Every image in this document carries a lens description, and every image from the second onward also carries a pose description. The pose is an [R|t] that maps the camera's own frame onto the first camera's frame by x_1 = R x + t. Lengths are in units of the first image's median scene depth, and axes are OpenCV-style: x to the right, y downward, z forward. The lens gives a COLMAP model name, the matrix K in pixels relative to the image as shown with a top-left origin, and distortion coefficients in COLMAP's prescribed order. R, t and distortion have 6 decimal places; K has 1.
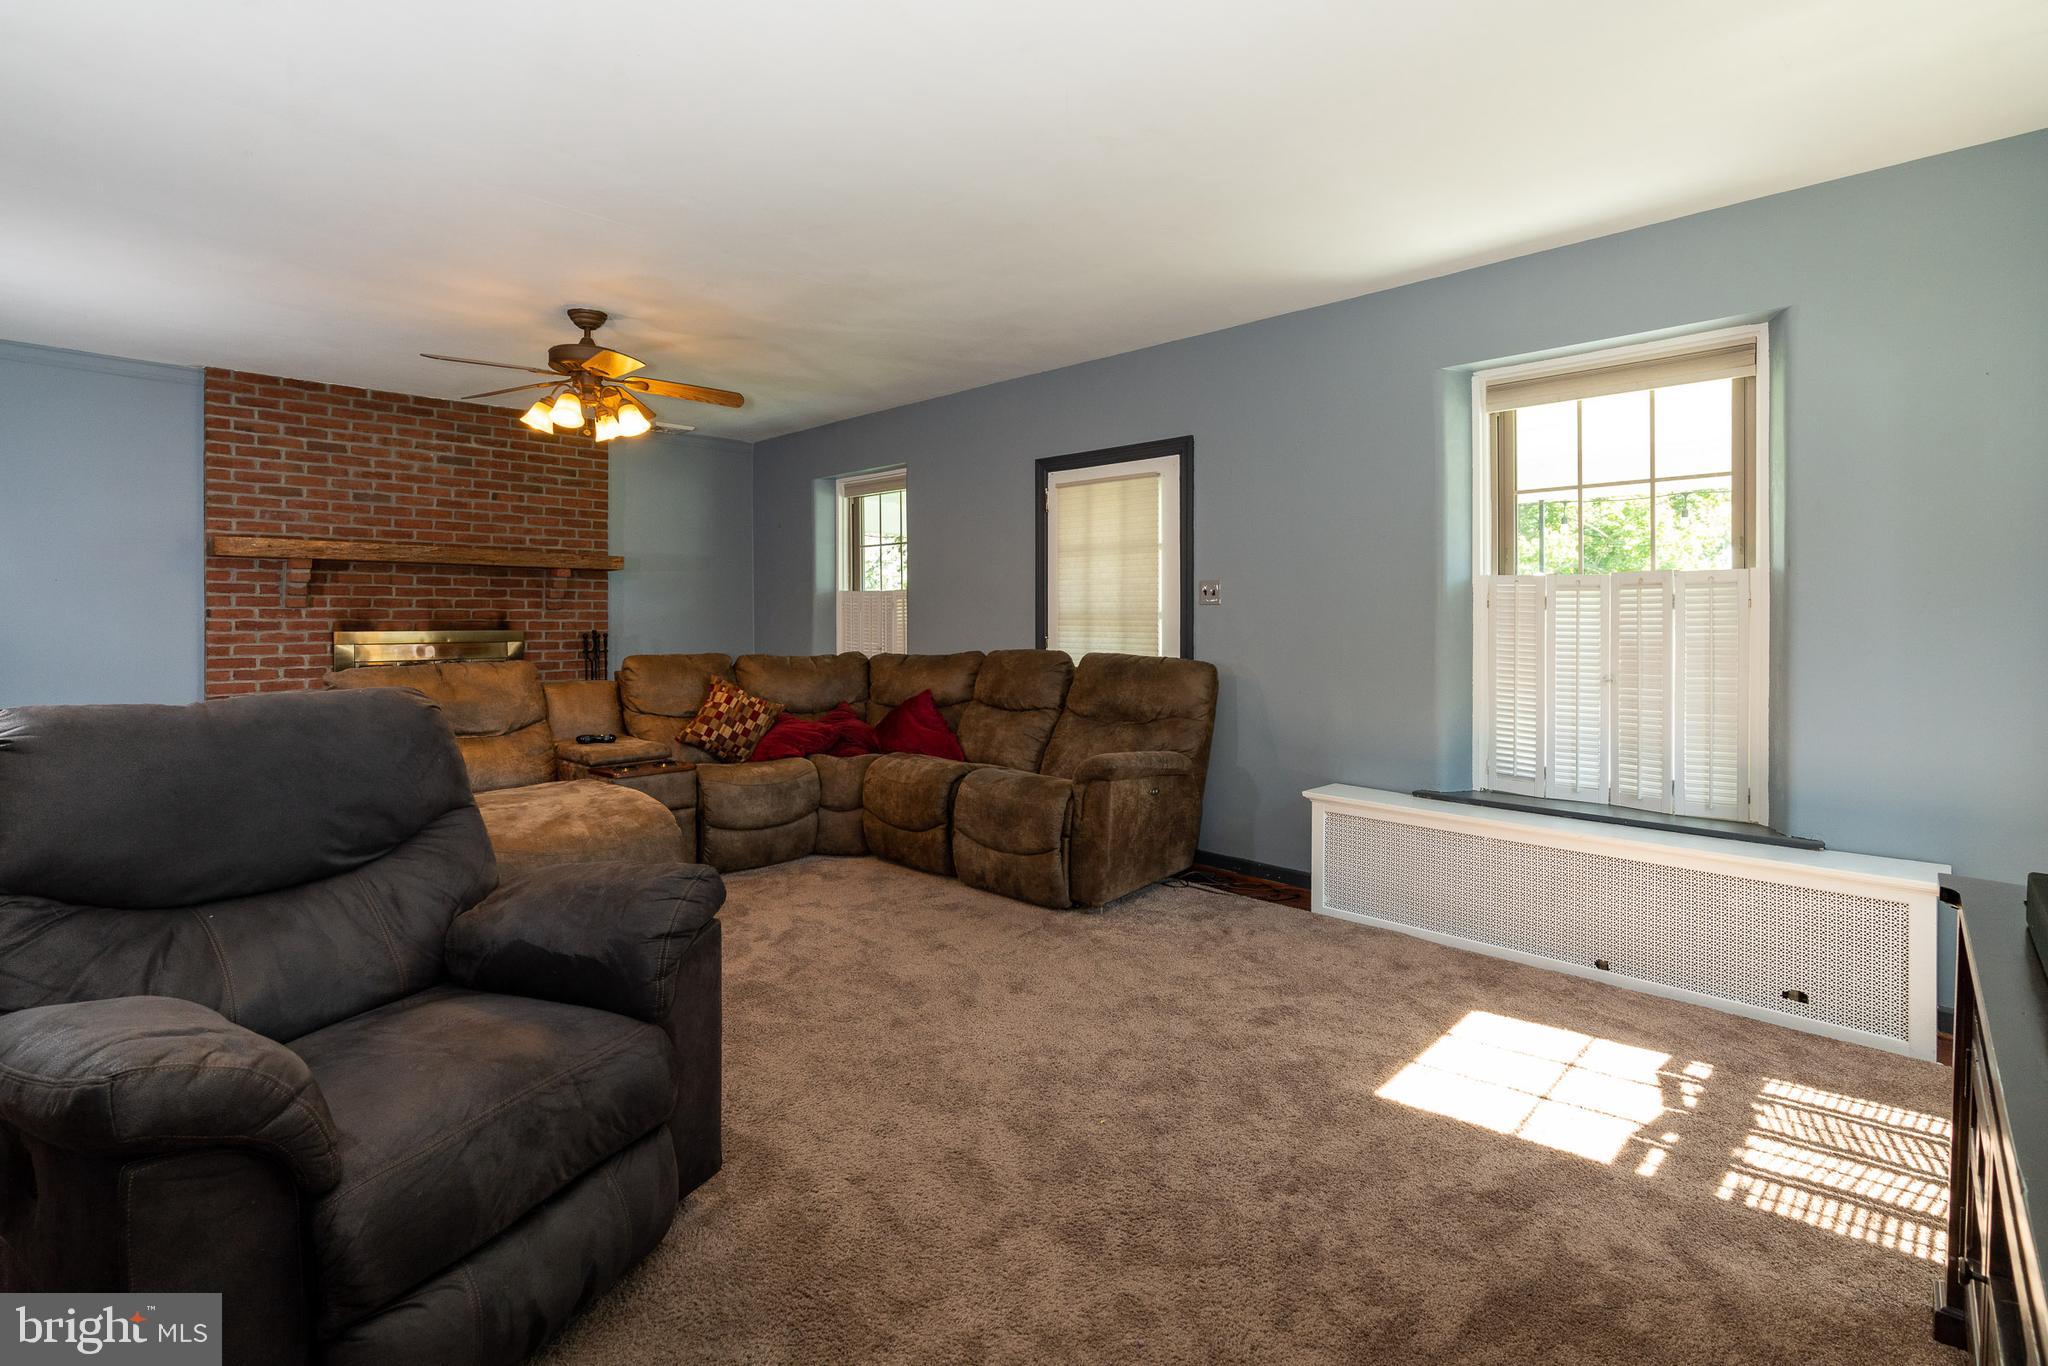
lens RADIAL K [[944.2, 0, 1017.1], [0, 944.2, 607.1], [0, 0, 1]] dist [-0.001534, 0.001266]
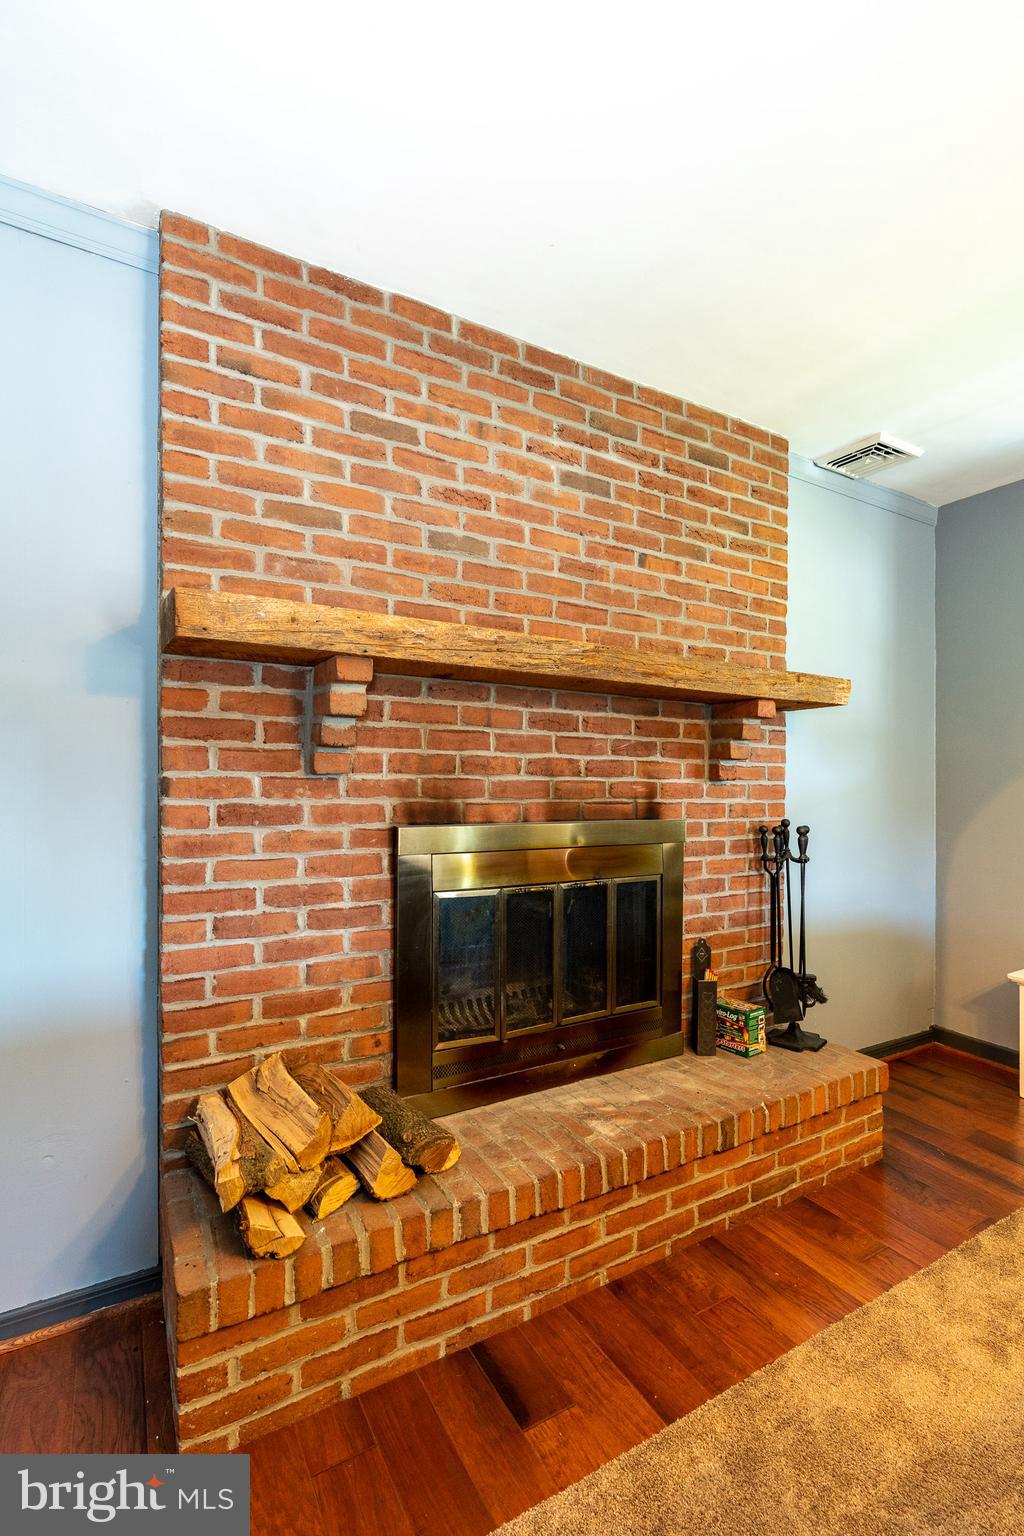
lens RADIAL K [[715.1, 0, 534.8], [0, 715.1, 779.8], [0, 0, 1]] dist [-0.005635, 0.000500]
pose [[0.963869, 0.009471, -0.266209, -0.559787], [-0.007482, 0.999936, 0.008484, -0.000380], [0.266272, -0.006186, 0.963878, 0.674182]]
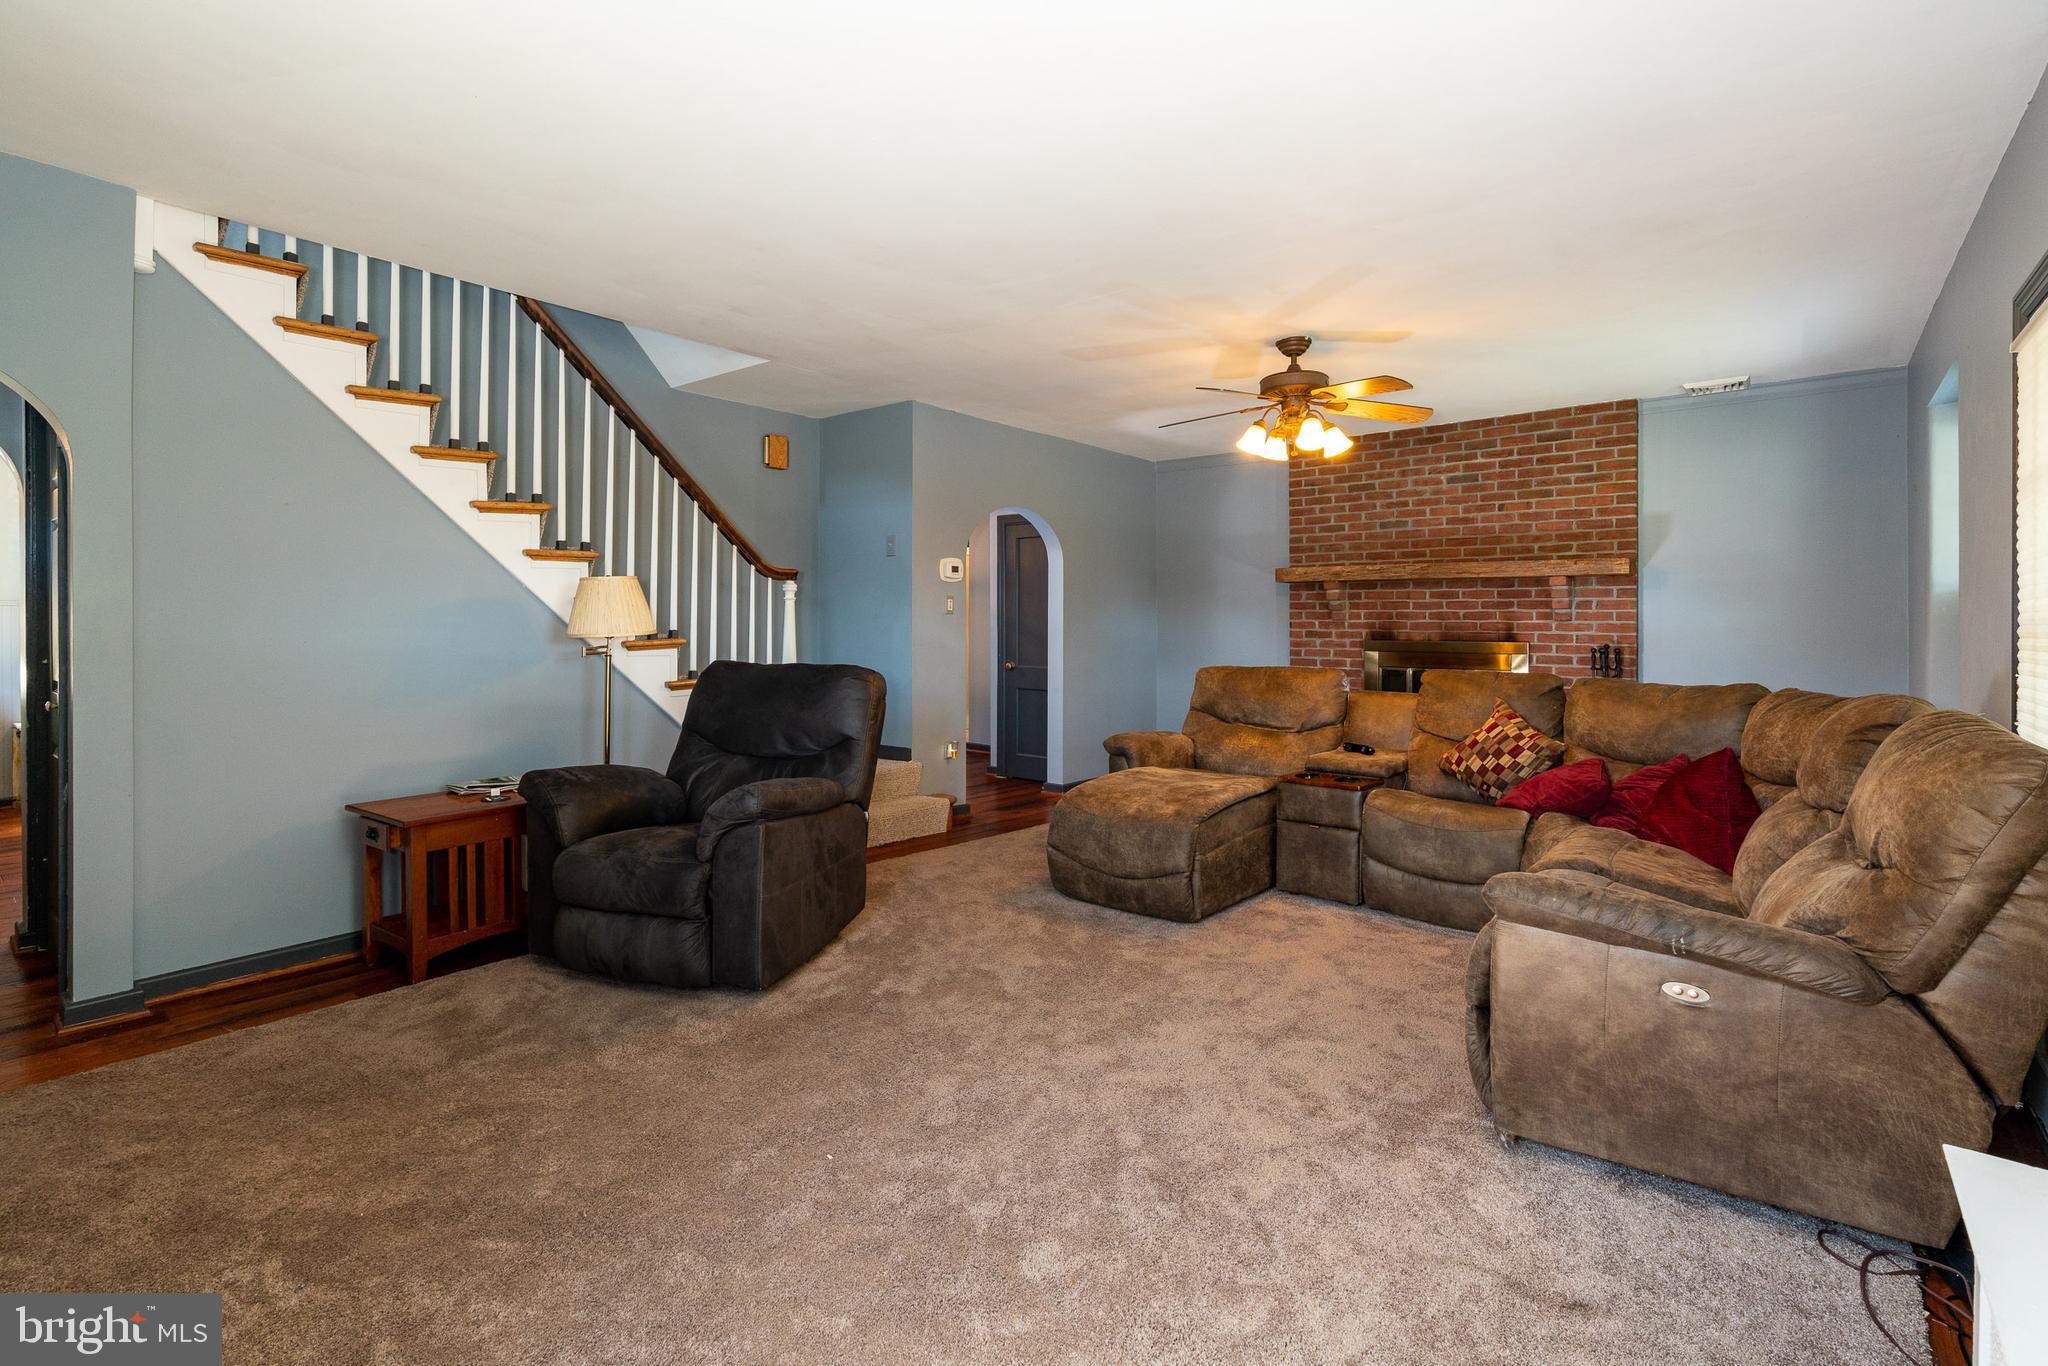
lens RADIAL K [[953.4, 0, 1033.5], [0, 953.4, 621.2], [0, 0, 1]] dist [-0.005635, 0.000500]
pose [[0.098108, -0.004584, -0.995165, 0.438222], [0.004584, 0.999981, -0.004154, 0.005064], [0.995165, -0.004154, 0.098127, 0.456479]]
